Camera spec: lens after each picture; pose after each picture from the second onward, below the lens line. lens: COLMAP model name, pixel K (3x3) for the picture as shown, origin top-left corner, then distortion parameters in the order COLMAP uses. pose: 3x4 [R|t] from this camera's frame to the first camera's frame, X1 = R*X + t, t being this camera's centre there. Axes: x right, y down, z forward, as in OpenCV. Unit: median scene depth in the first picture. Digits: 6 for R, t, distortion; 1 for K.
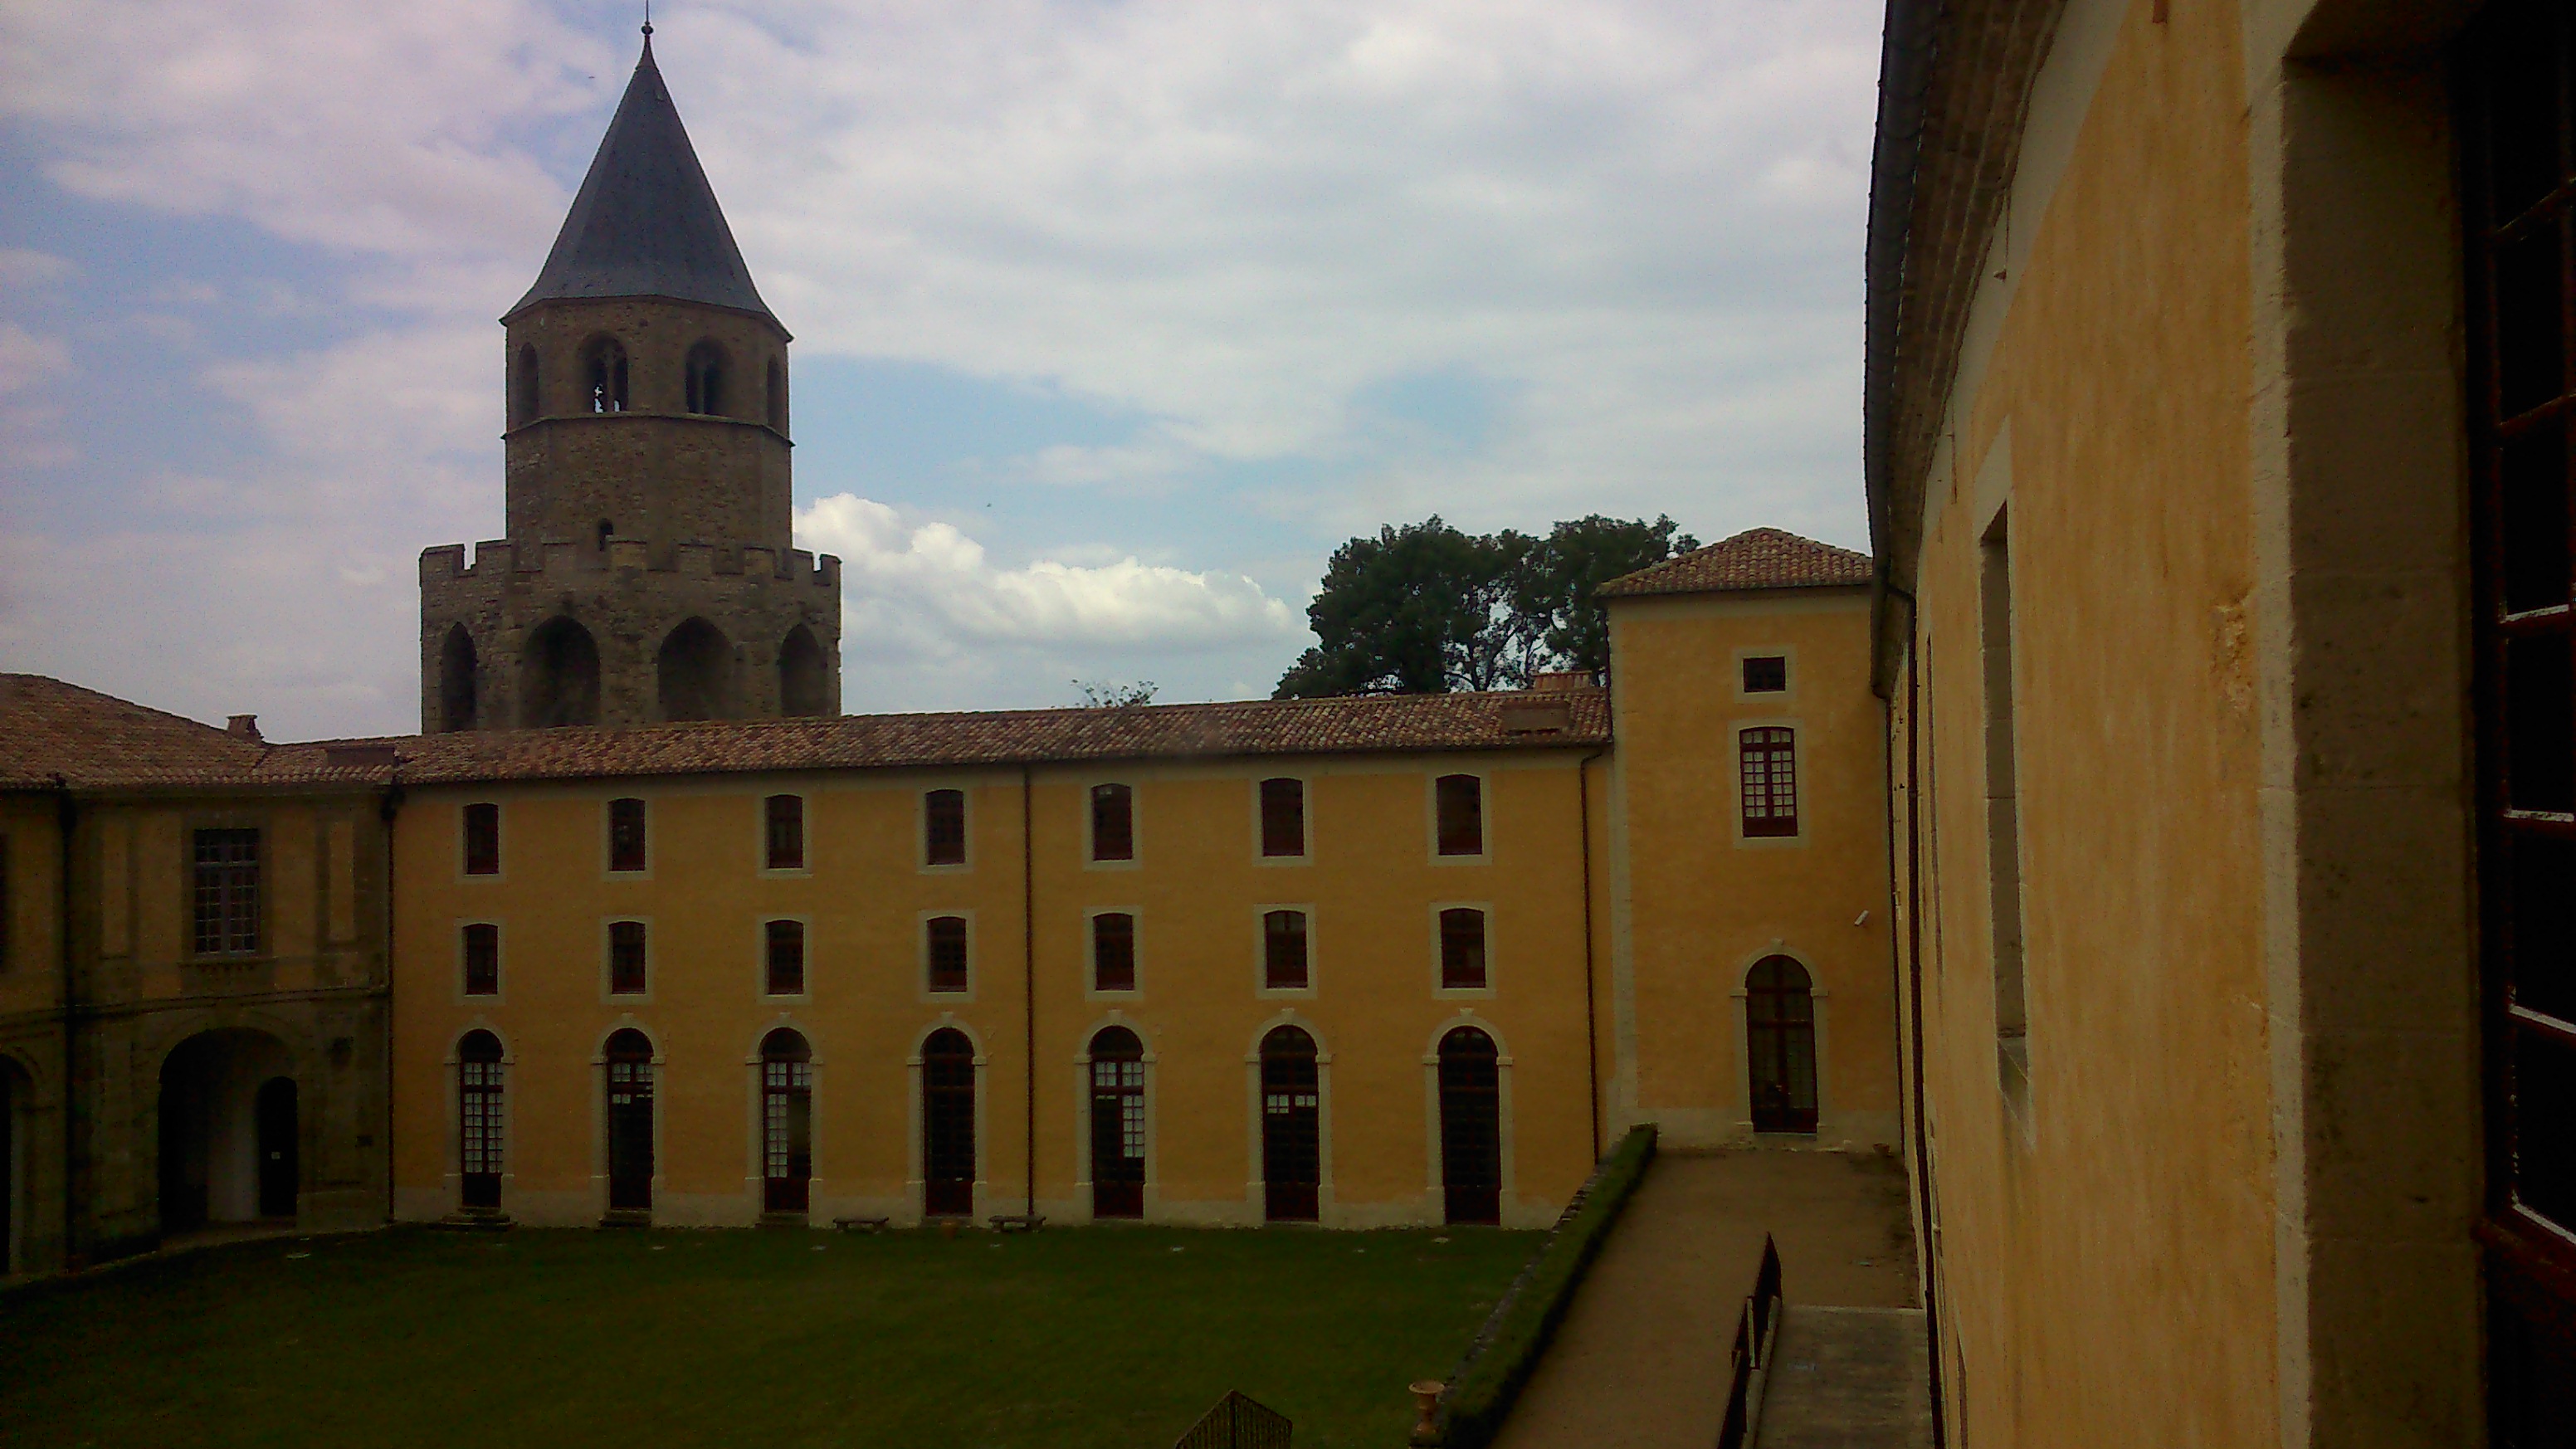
lens RADIAL K [[1993.9, 0, 1346.7], [0, 1993.9, 692.7], [0, 0, 1]] dist [0.067835, -0.172619]
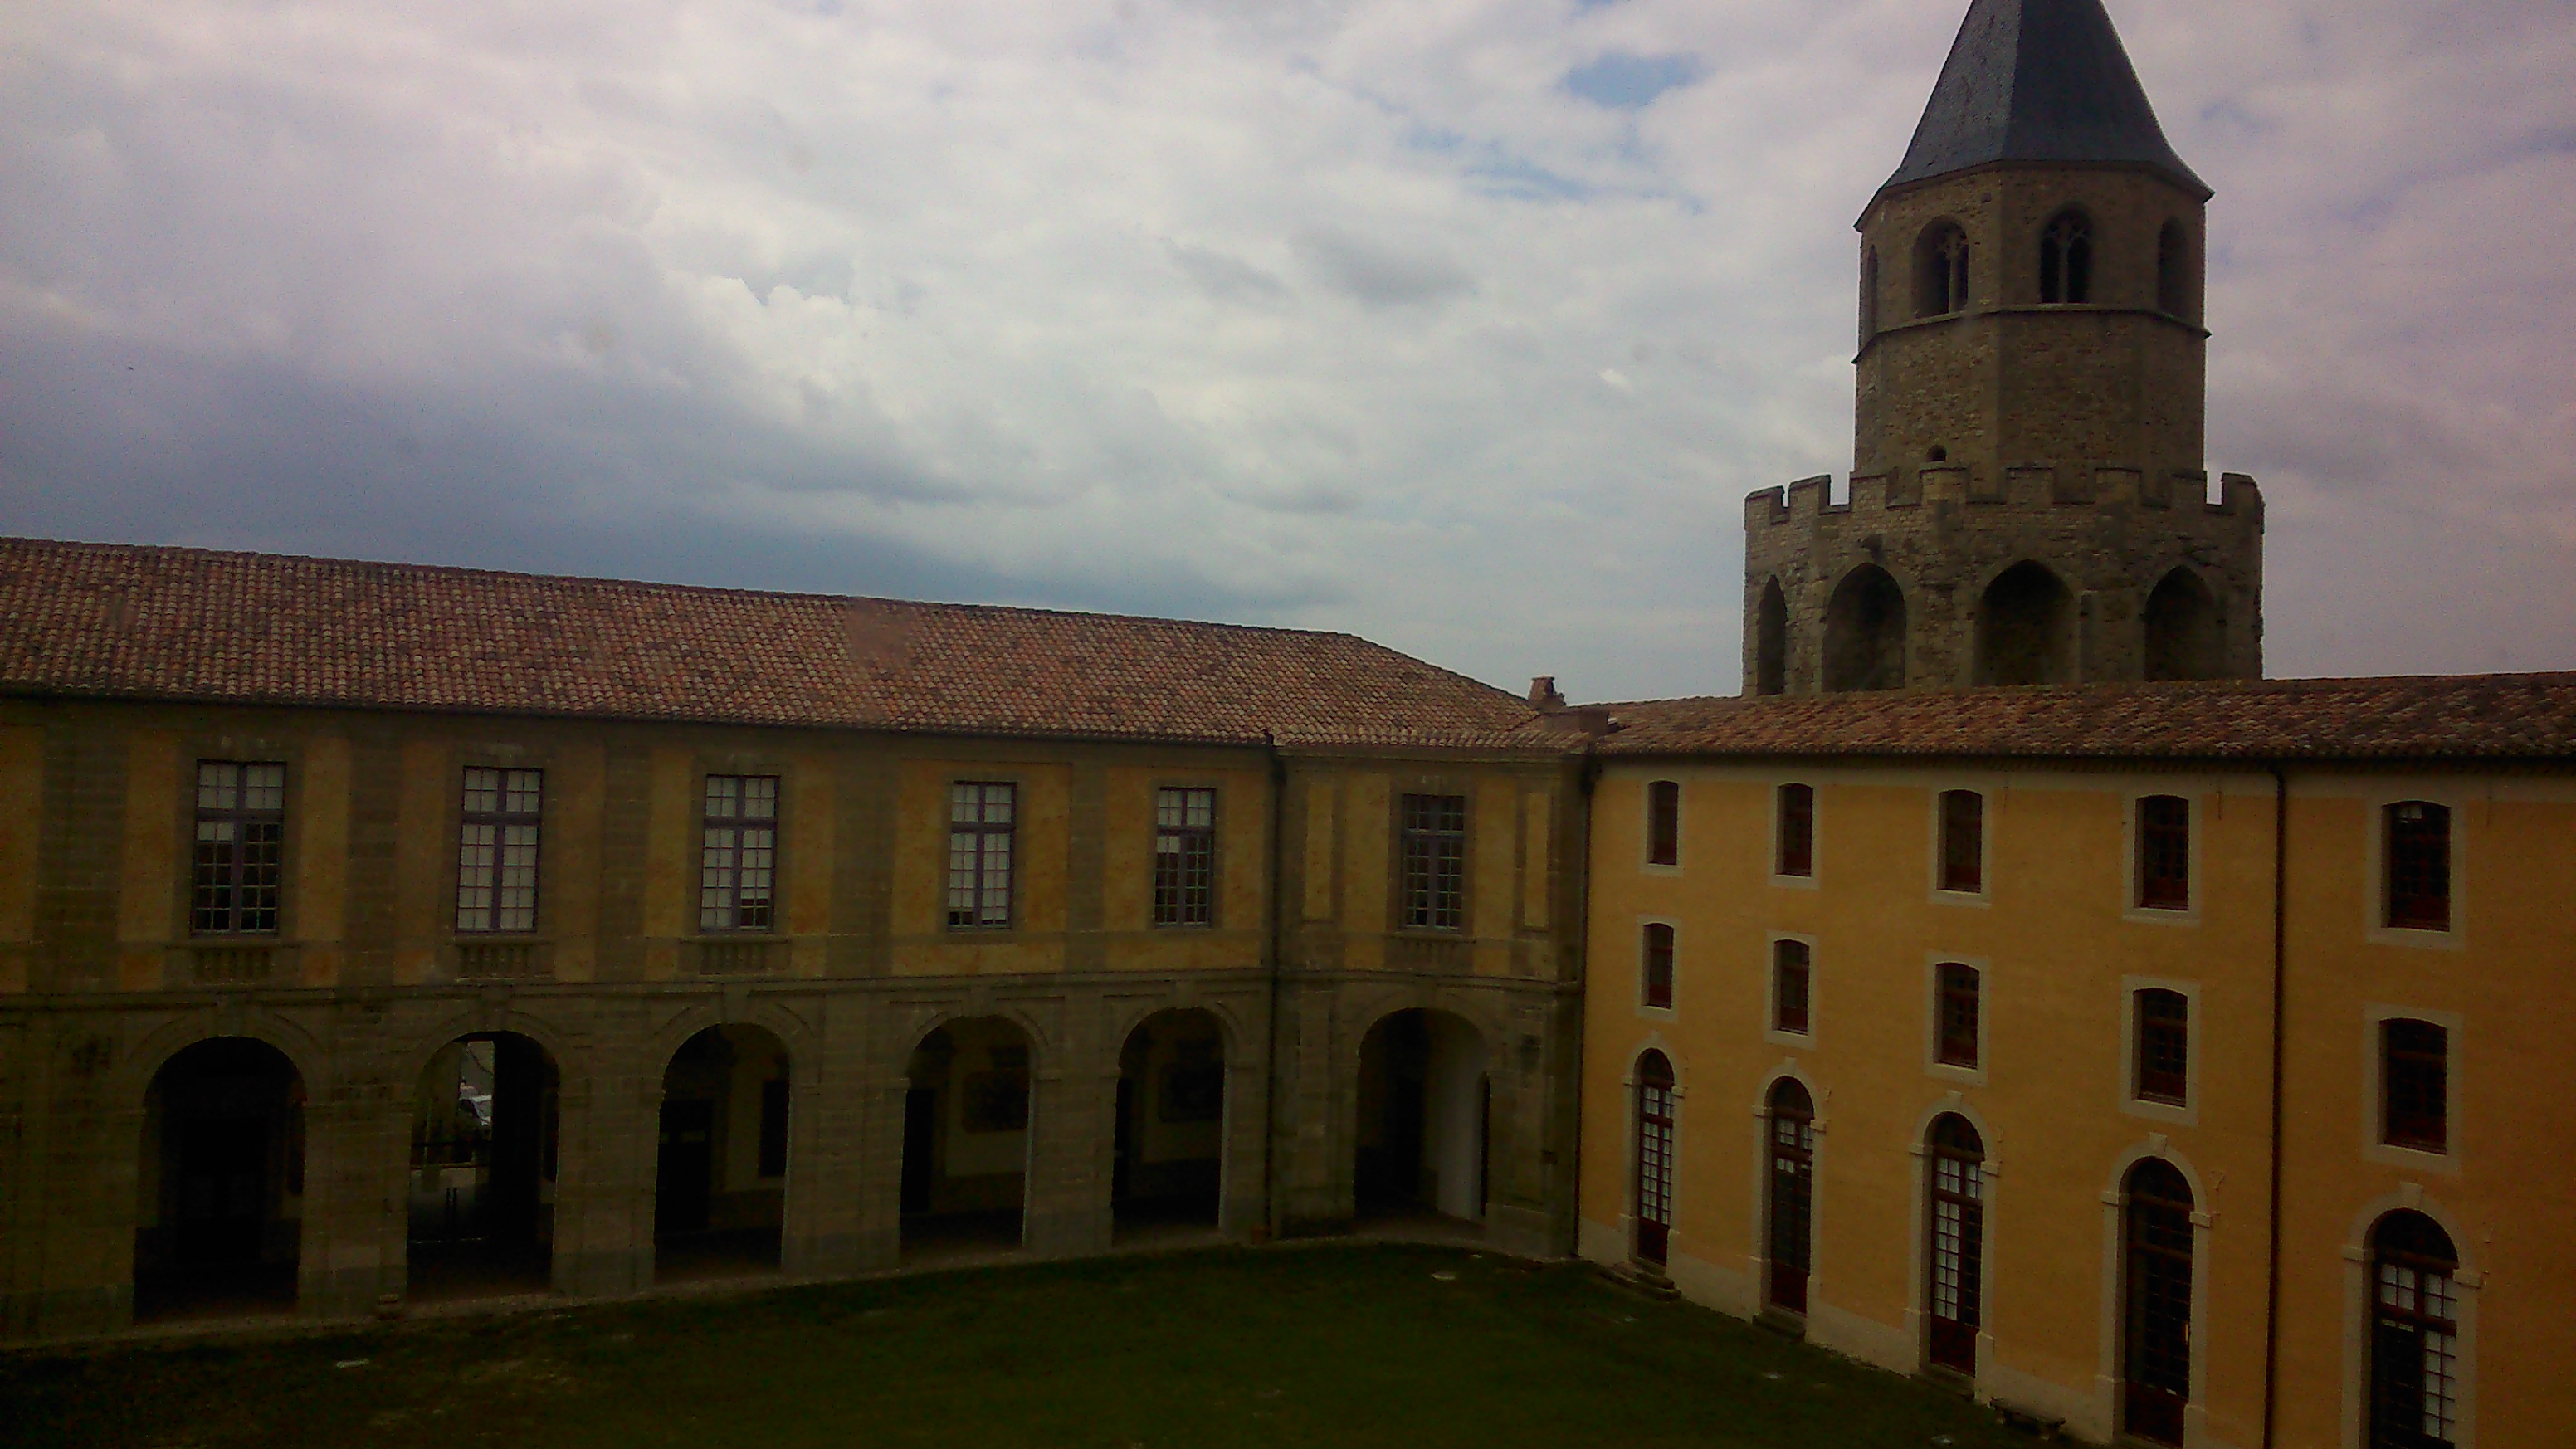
lens RADIAL K [[1993.9, 0, 1346.7], [0, 1993.9, 692.7], [0, 0, 1]] dist [0.067835, -0.172619]
pose [[0.668836, 0.015994, -0.743238, 0.102547], [-0.010636, 0.999872, 0.011946, 0.009661], [0.743334, -0.000085, 0.668920, 0.343753]]
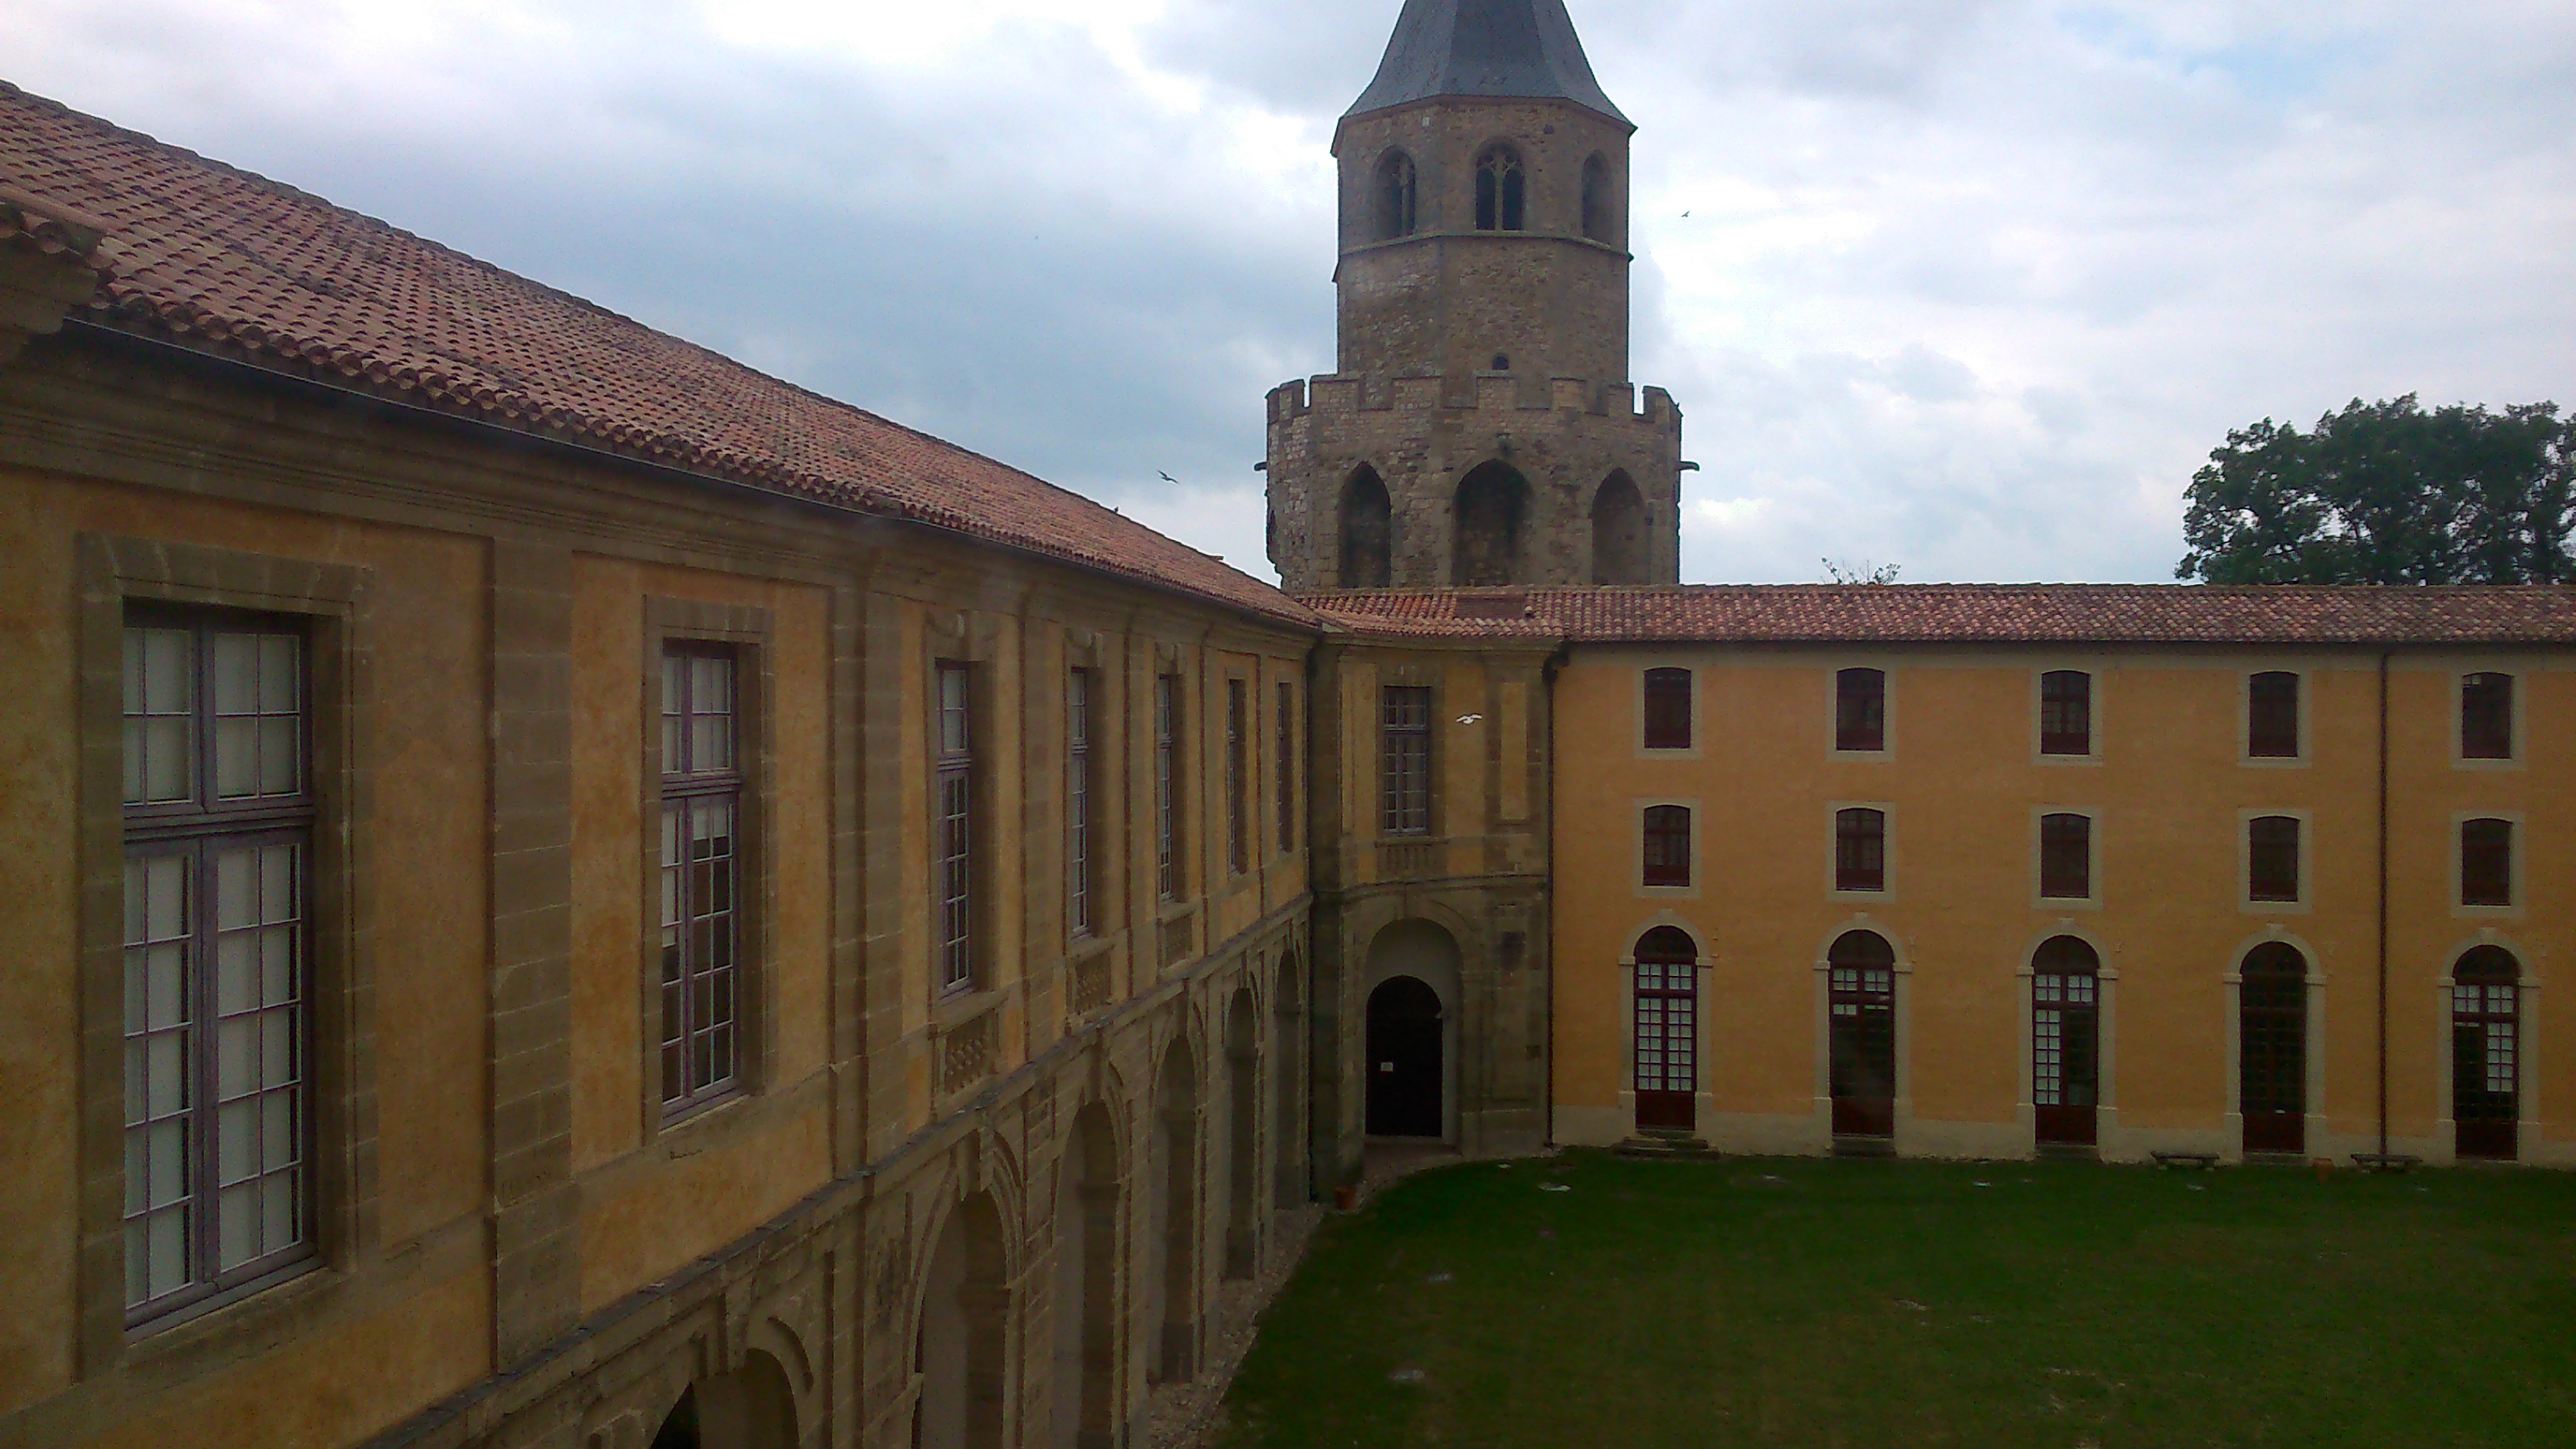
lens RADIAL K [[1933.7, 0, 1370.6], [0, 1933.7, 710.7], [0, 0, 1]] dist [0.098357, -0.145691]
pose [[0.993120, 0.035152, 0.111704, -0.658377], [-0.041523, 0.997610, 0.055231, 0.033422], [-0.109495, -0.059489, 0.992206, 0.184890]]
